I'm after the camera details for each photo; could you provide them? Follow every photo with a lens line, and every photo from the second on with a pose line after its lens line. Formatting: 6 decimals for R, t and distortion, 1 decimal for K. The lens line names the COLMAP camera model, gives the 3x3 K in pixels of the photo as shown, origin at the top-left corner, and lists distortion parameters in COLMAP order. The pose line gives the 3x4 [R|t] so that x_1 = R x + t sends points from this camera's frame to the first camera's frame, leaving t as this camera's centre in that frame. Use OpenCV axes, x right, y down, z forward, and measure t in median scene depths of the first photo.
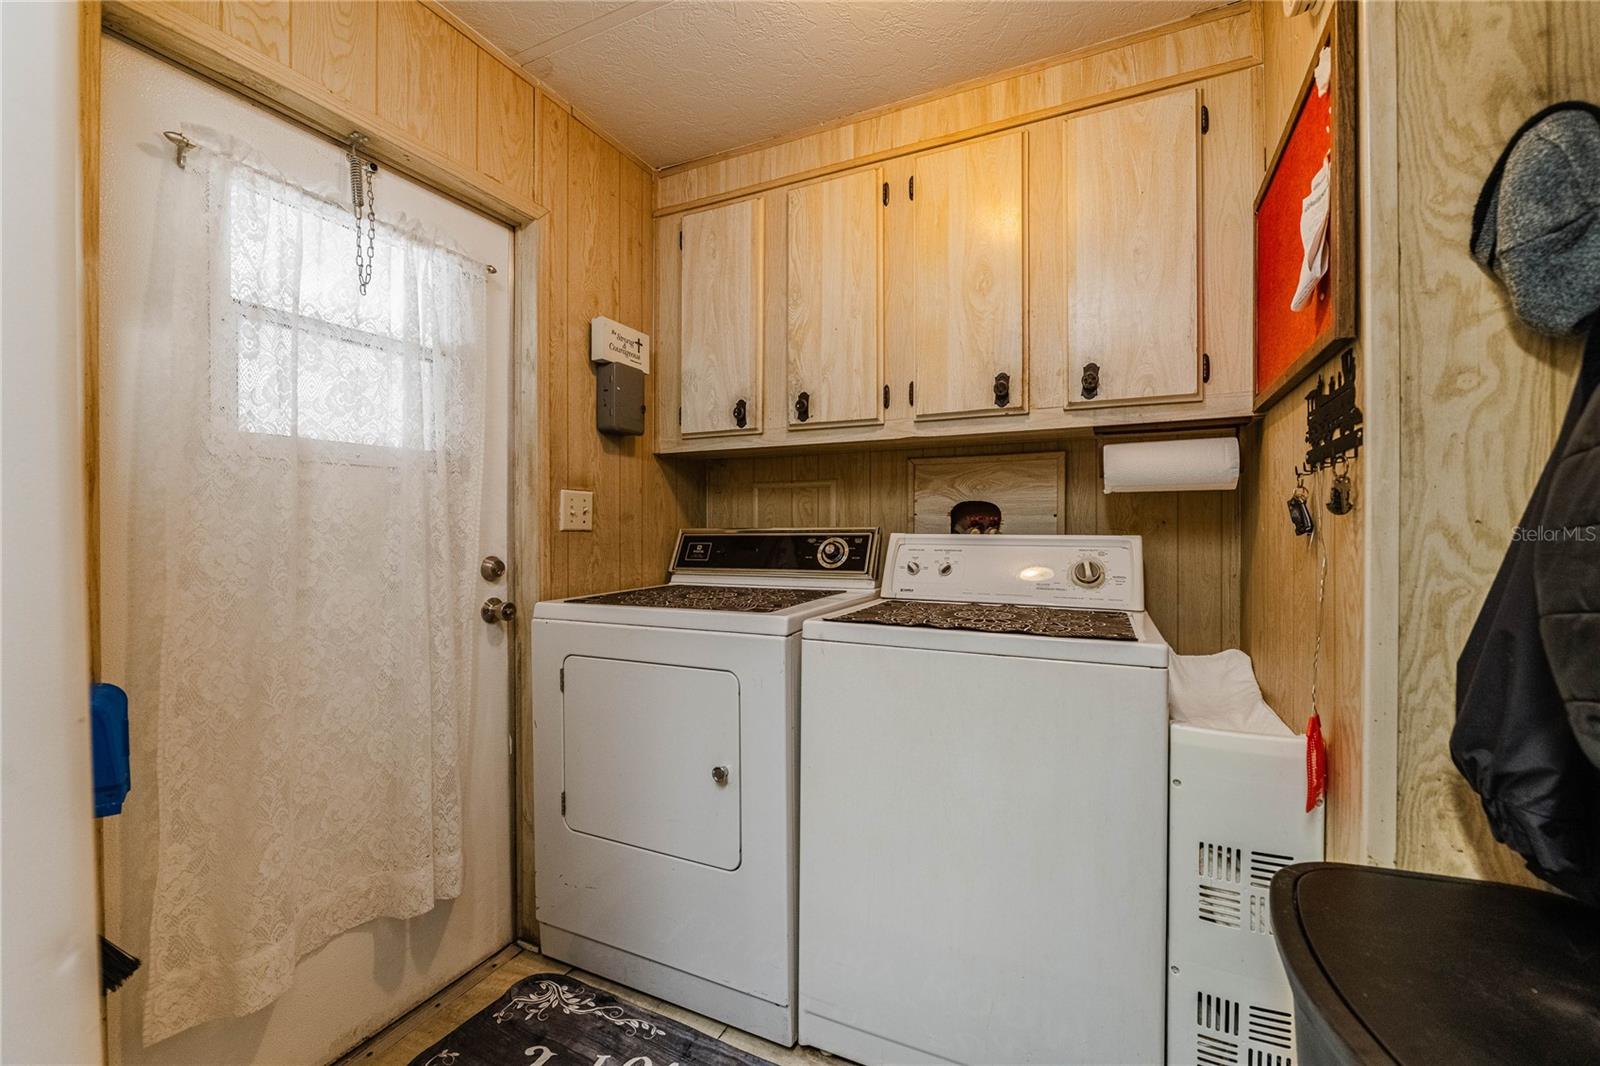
lens RADIAL K [[641.6, 0, 813.6], [0, 641.6, 533.0], [0, 0, 1]] dist [-0.008276, -0.000640]
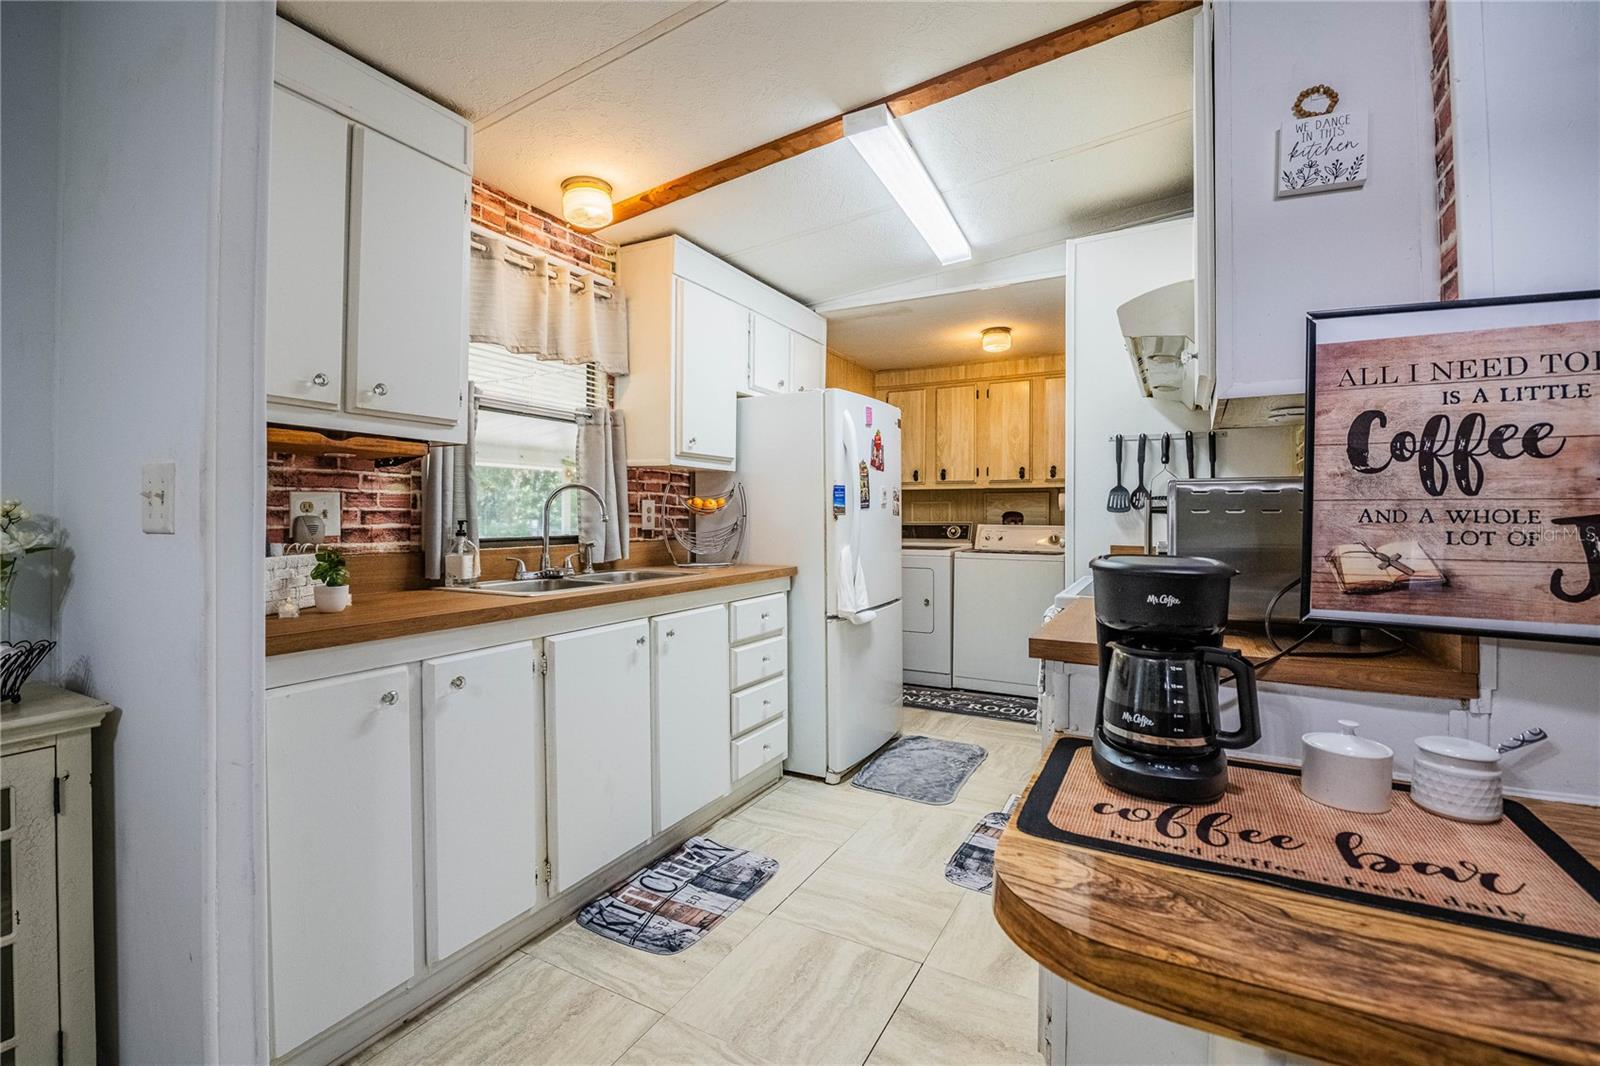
lens RADIAL K [[665.4, 0, 787.0], [0, 665.4, 524.8], [0, 0, 1]] dist [0.000469, 0.000003]
pose [[0.995564, 0.002837, -0.094048, -0.390699], [-0.002602, 0.999993, 0.002624, -0.002856], [0.094055, -0.002368, 0.995564, -1.715062]]
